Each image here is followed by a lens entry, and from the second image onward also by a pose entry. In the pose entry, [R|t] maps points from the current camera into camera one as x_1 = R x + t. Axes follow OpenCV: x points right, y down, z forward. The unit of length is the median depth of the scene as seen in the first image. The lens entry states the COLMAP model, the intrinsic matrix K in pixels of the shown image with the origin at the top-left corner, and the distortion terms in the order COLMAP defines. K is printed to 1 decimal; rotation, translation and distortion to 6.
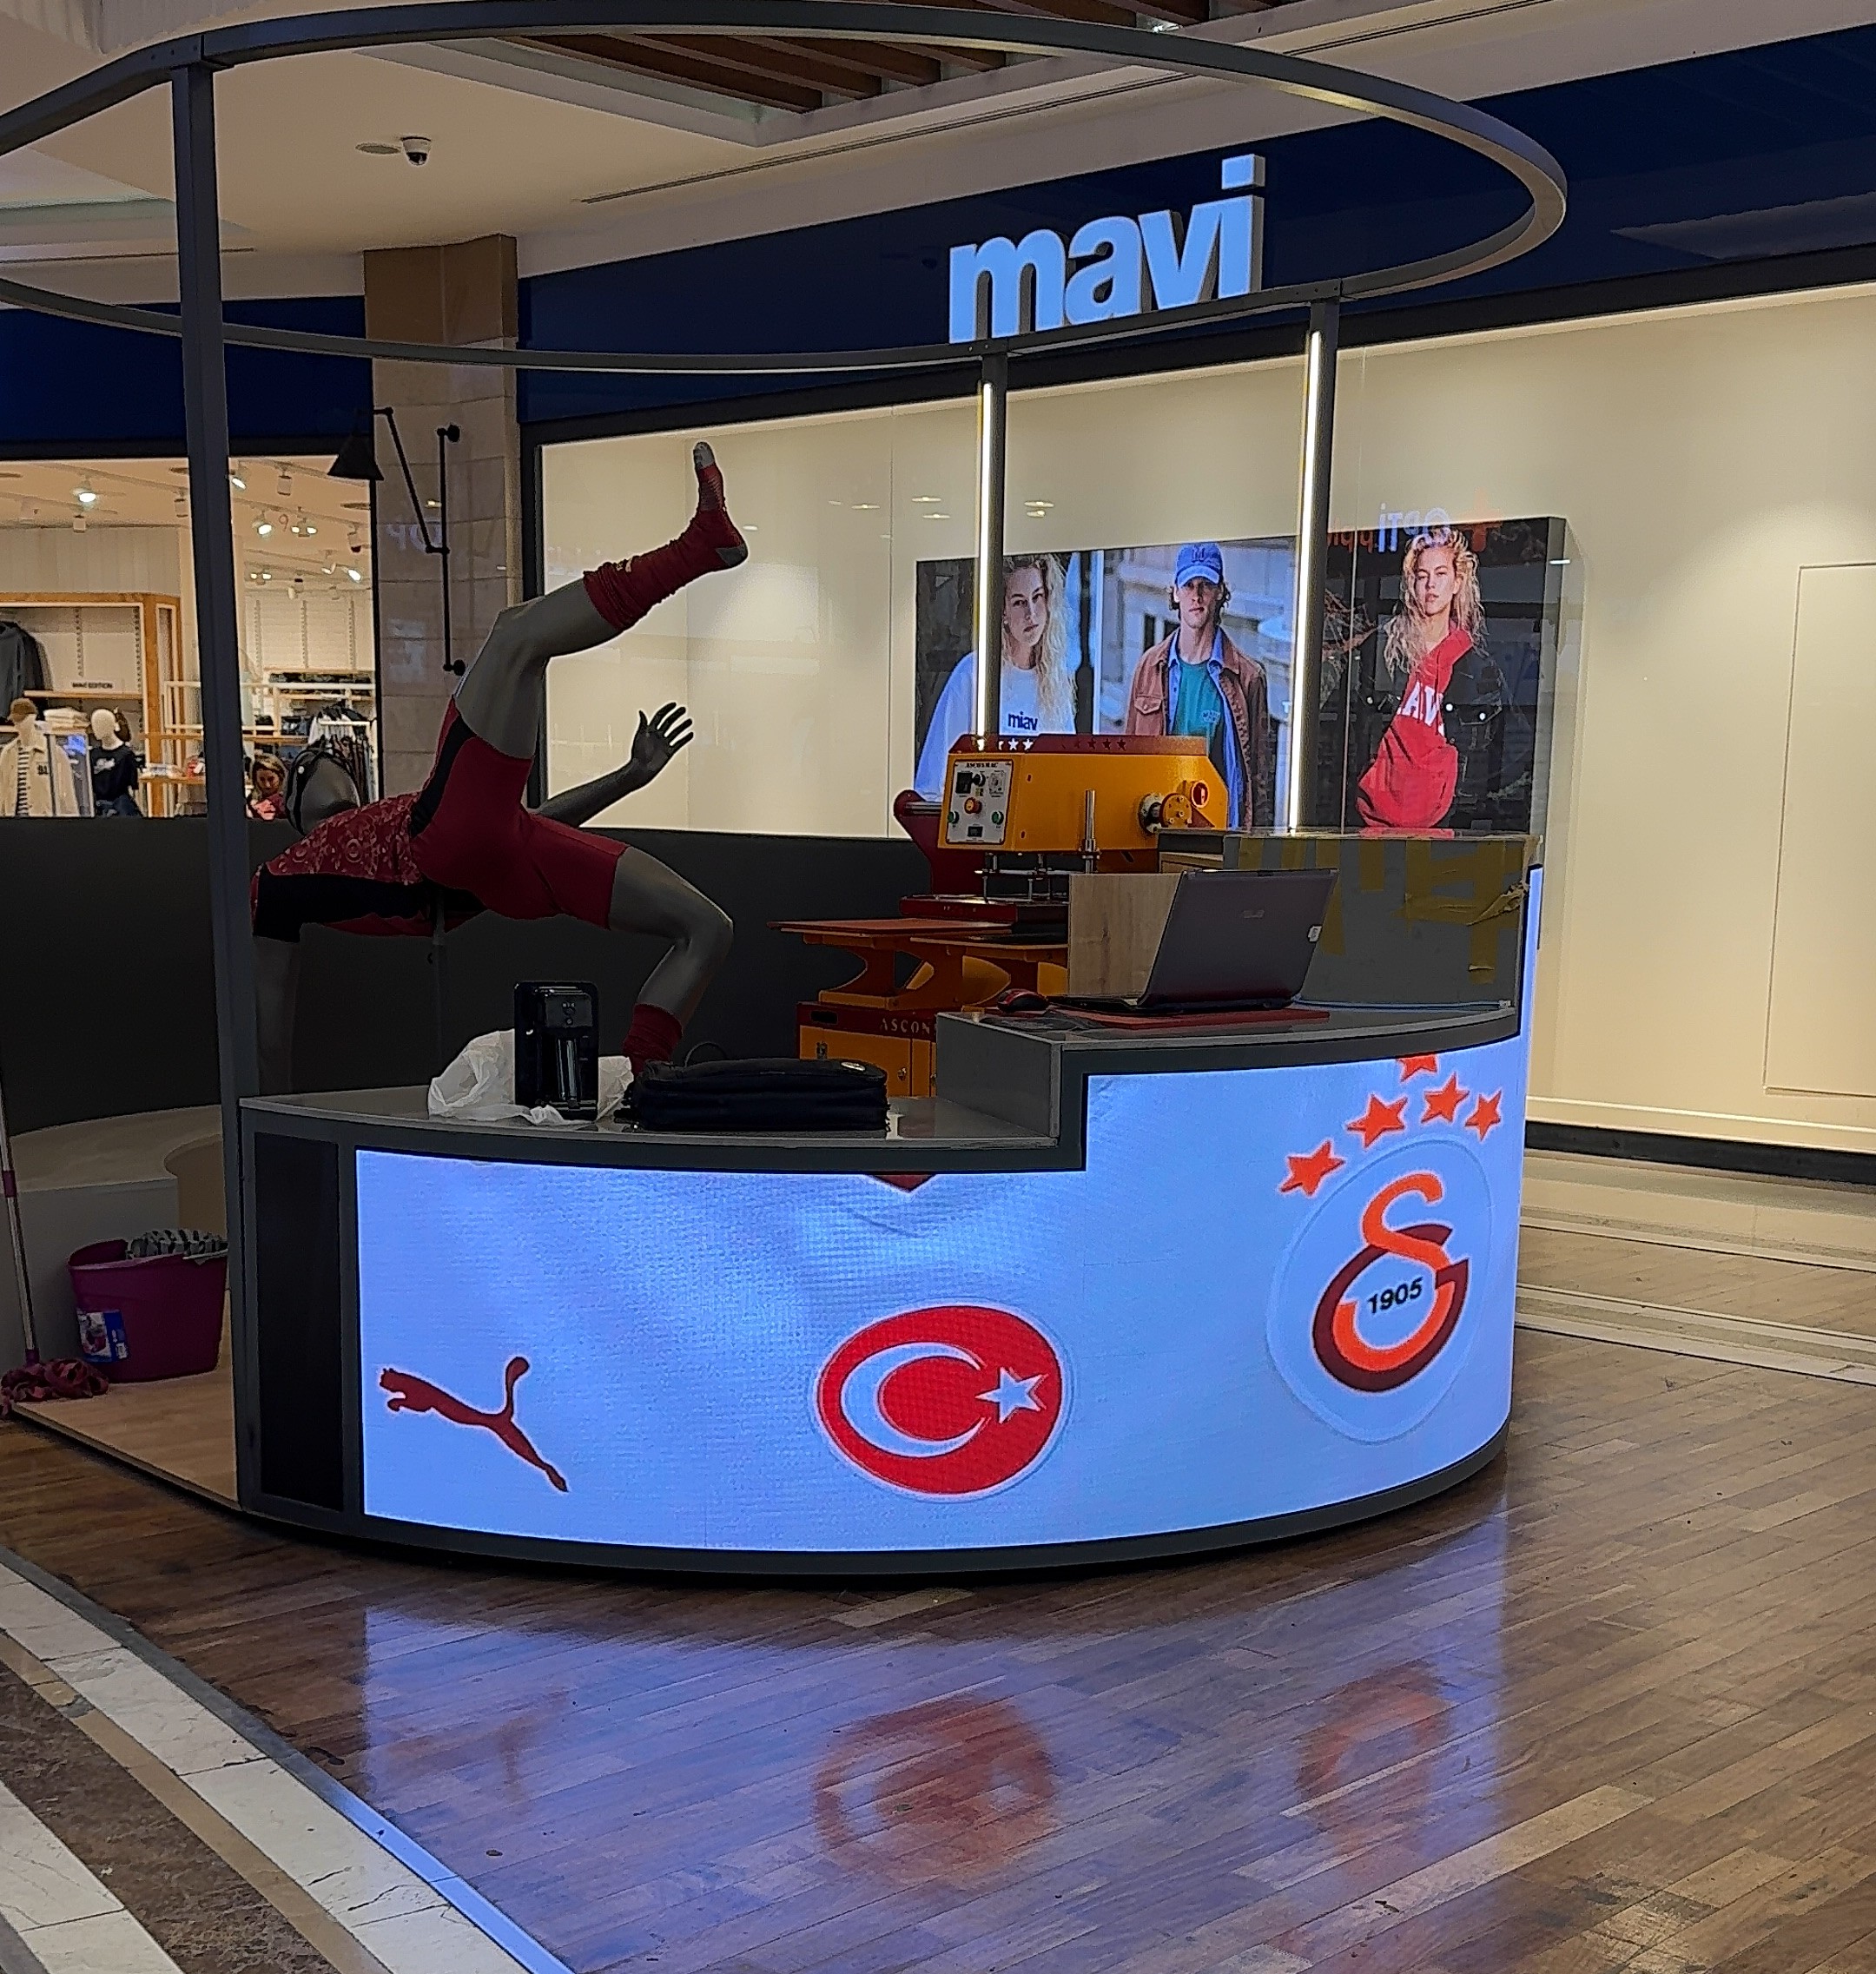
lens RADIAL K [[2780.7, 0, 938.0], [0, 2780.7, 987.0], [0, 0, 1]] dist [0.027982, -0.725918]
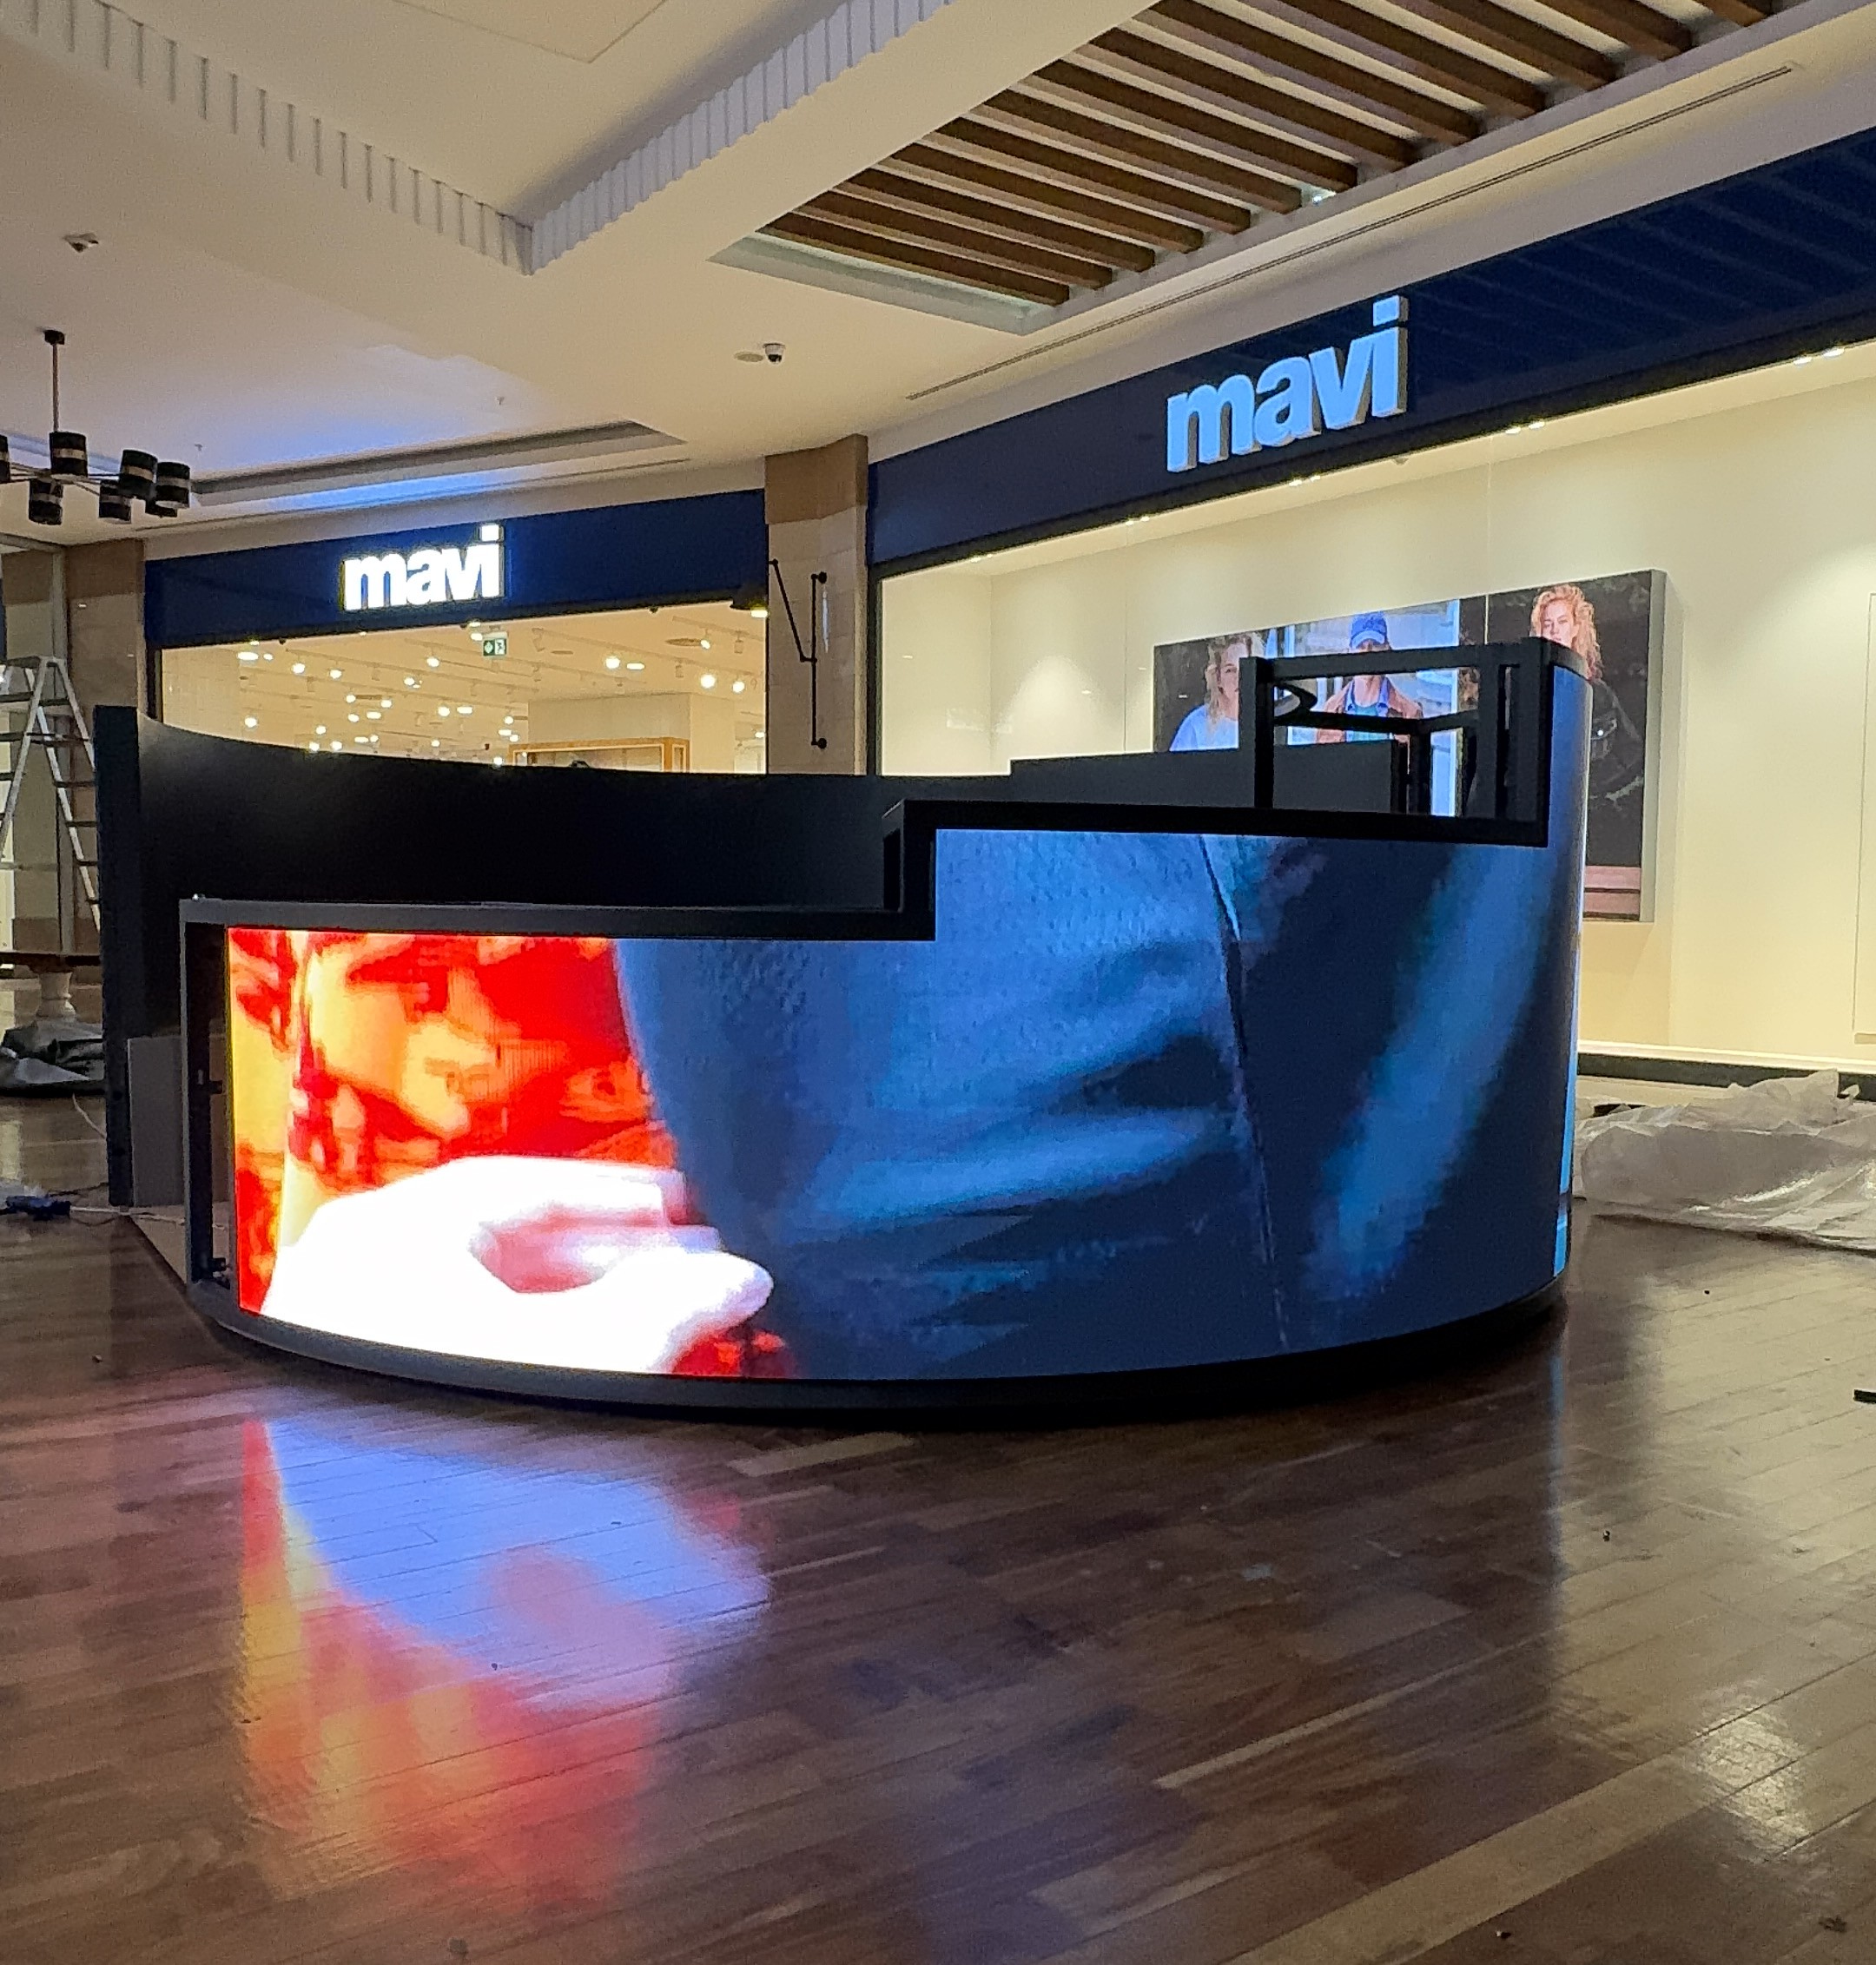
lens RADIAL K [[1824.8, 0, 933.7], [0, 1824.8, 894.7], [0, 0, 1]] dist [-0.075153, -0.003581]
pose [[0.983566, -0.012831, -0.180093, 0.048536], [-0.001955, 0.996656, -0.081683, 0.037537], [0.180539, 0.080692, 0.980252, 0.172721]]
